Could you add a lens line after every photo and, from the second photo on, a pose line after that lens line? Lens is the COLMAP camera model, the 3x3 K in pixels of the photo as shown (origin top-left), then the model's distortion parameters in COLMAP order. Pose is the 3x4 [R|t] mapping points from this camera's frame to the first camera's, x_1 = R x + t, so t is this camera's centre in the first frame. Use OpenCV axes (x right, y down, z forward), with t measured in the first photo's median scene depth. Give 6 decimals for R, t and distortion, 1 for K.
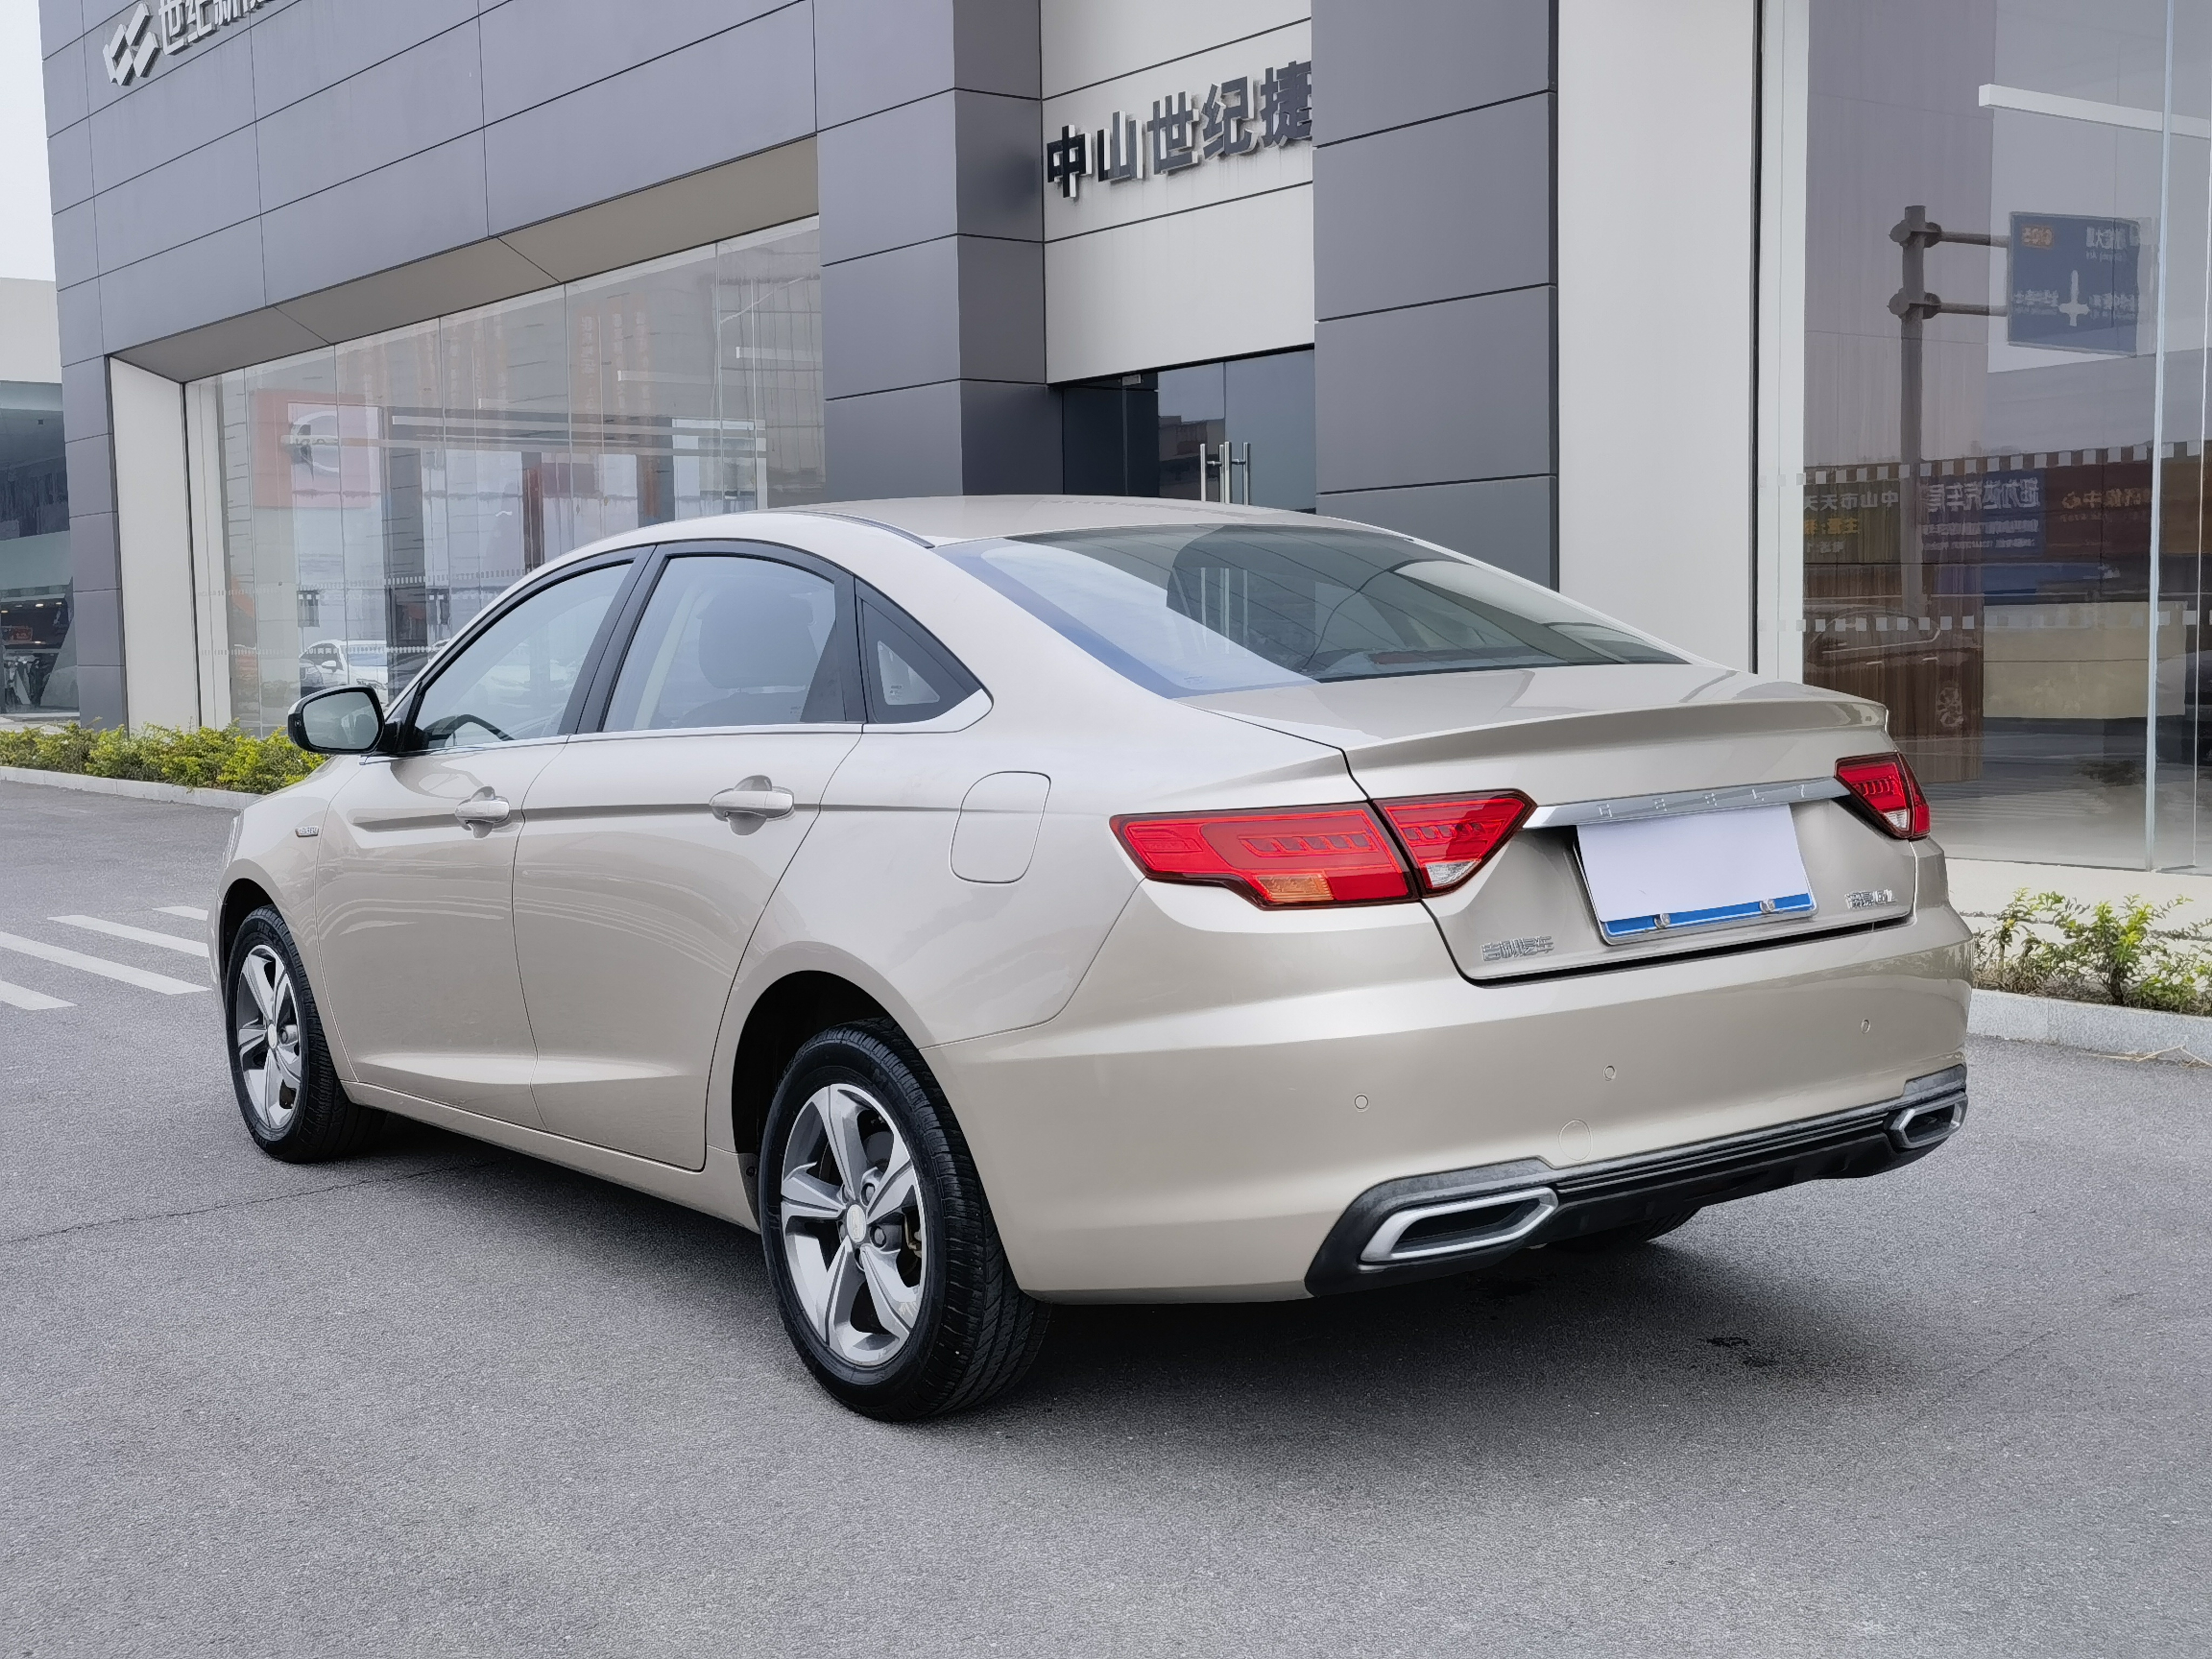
lens RADIAL K [[2616.2, 0, 1106.1], [0, 2616.2, 823.9], [0, 0, 1]] dist [0.079143, 0.000000]
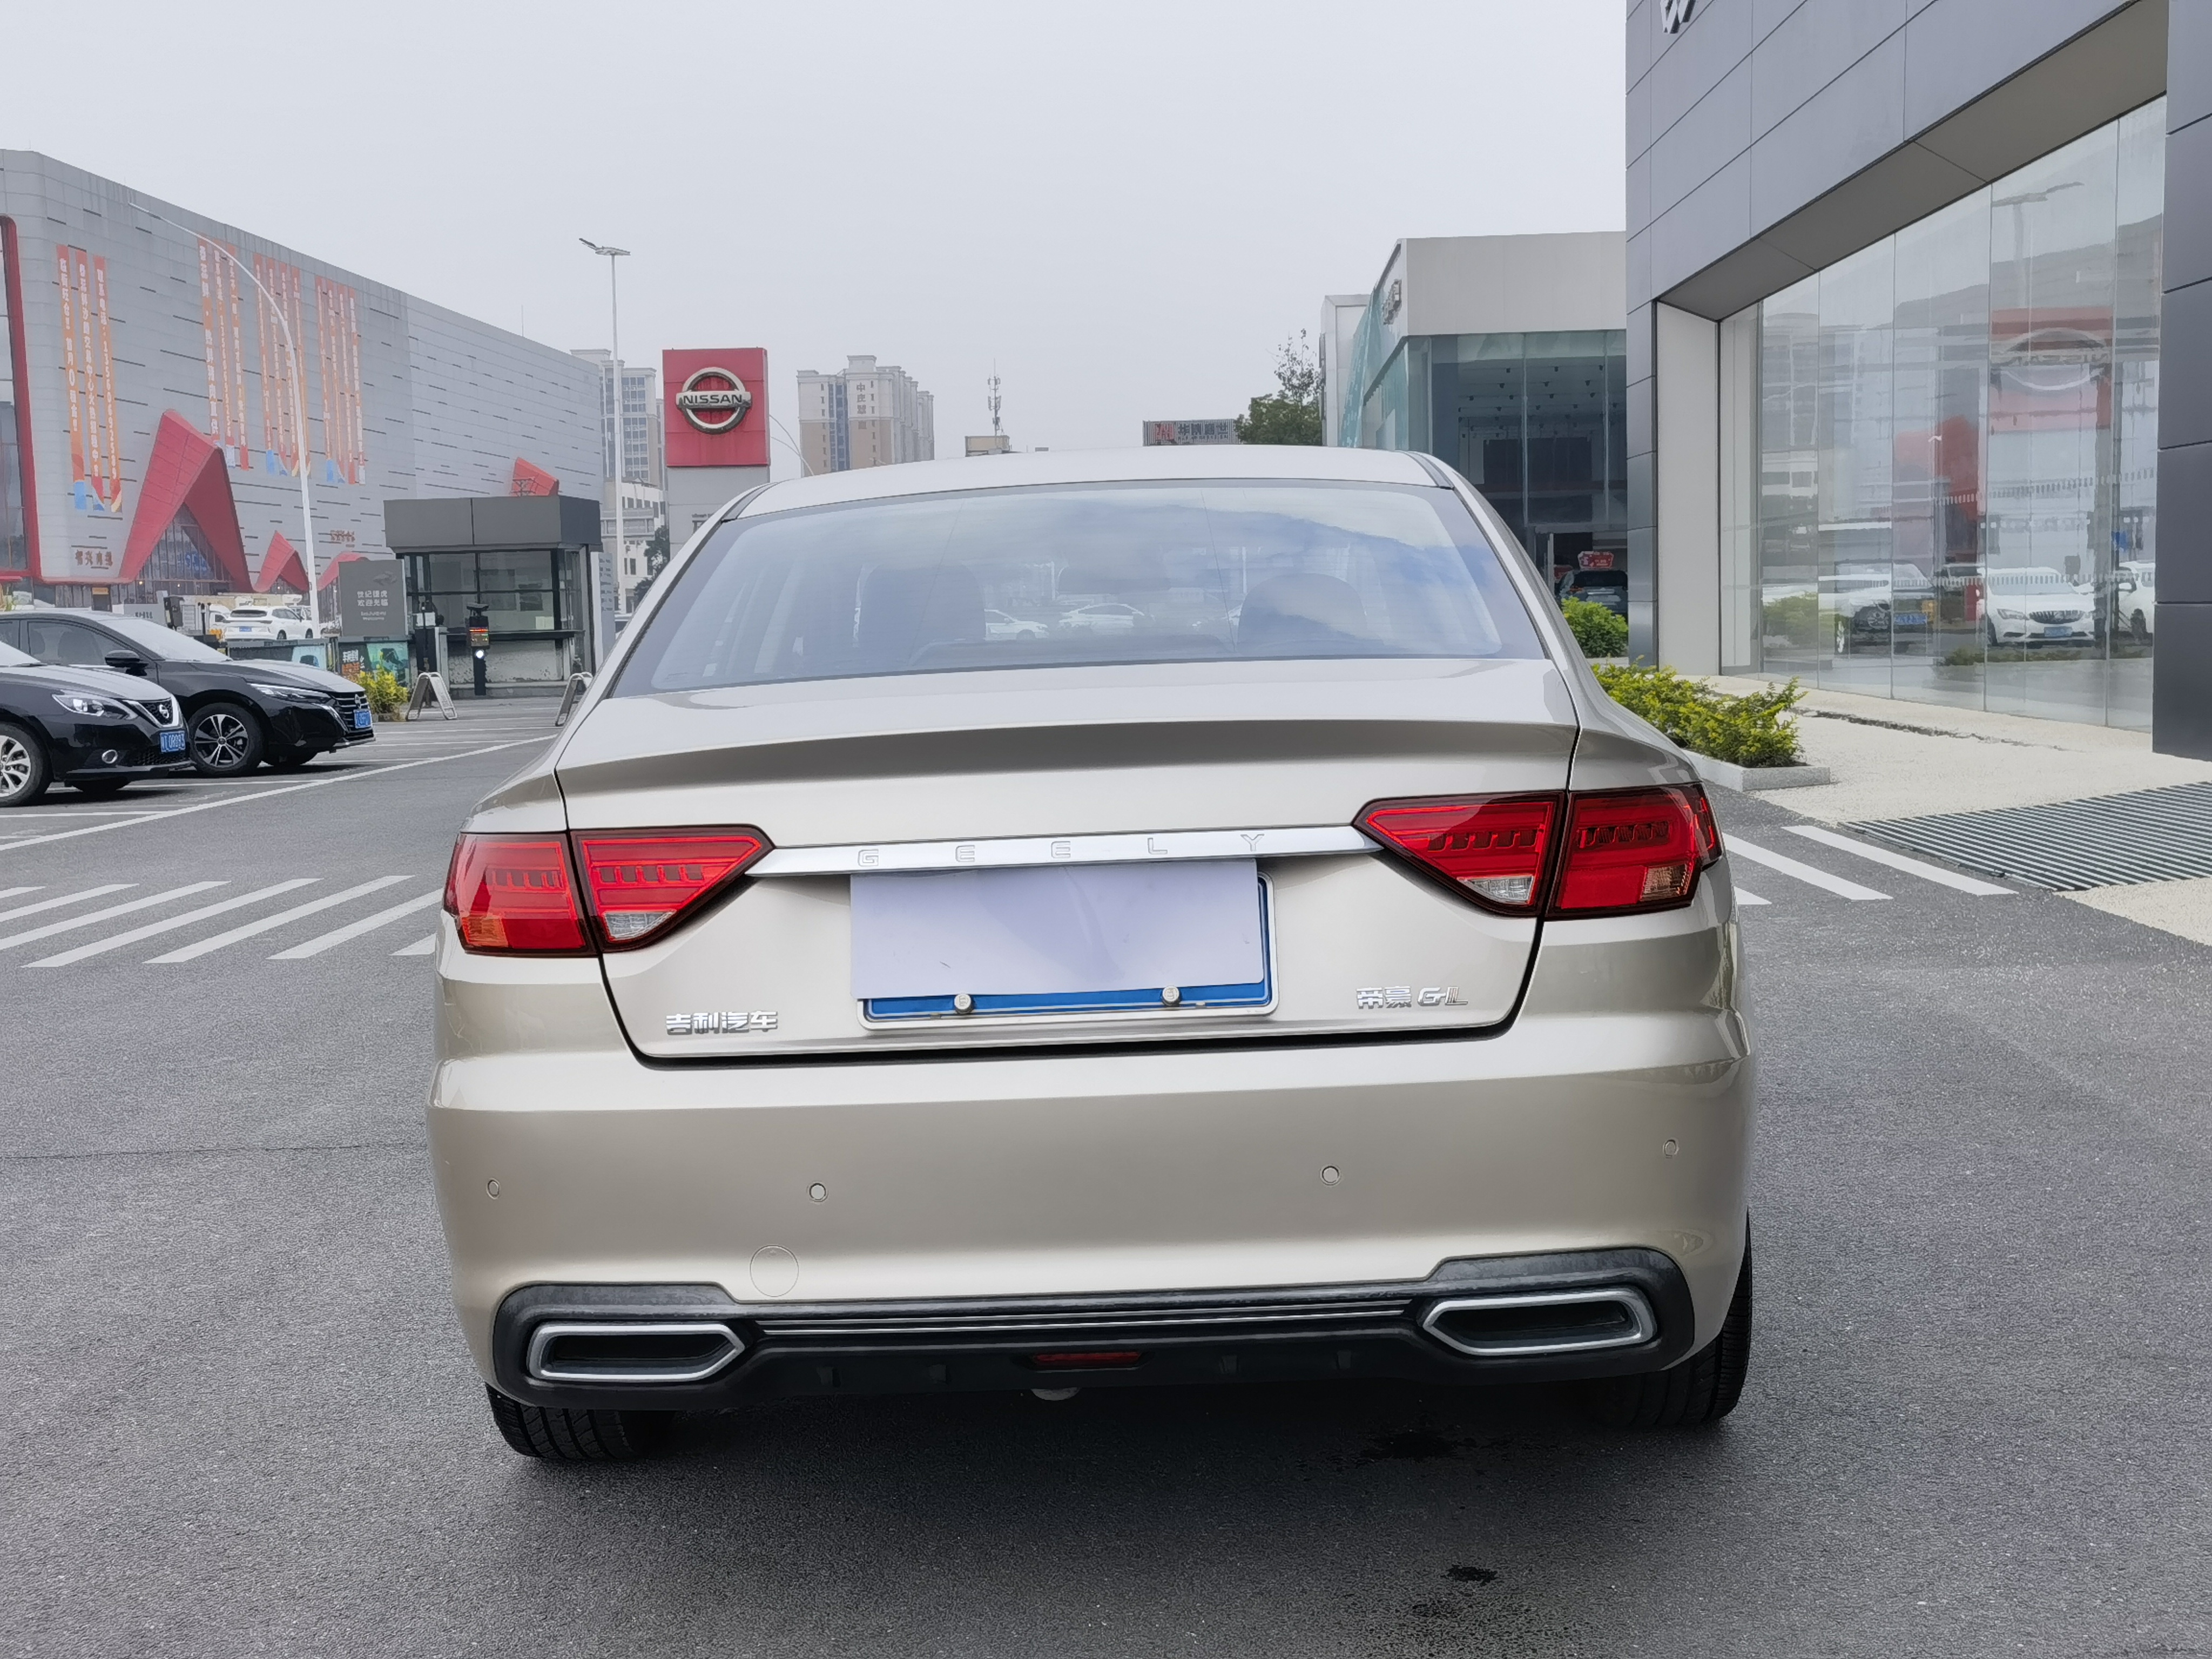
lens RADIAL K [[2616.2, 0, 1109.7], [0, 2616.2, 832.4], [0, 0, 1]] dist [0.079143, 0.000000]
pose [[0.774792, 0.048583, -0.630346, 0.756300], [-0.028362, 0.998710, 0.042114, -0.048310], [0.631579, -0.014752, 0.775171, 0.454825]]
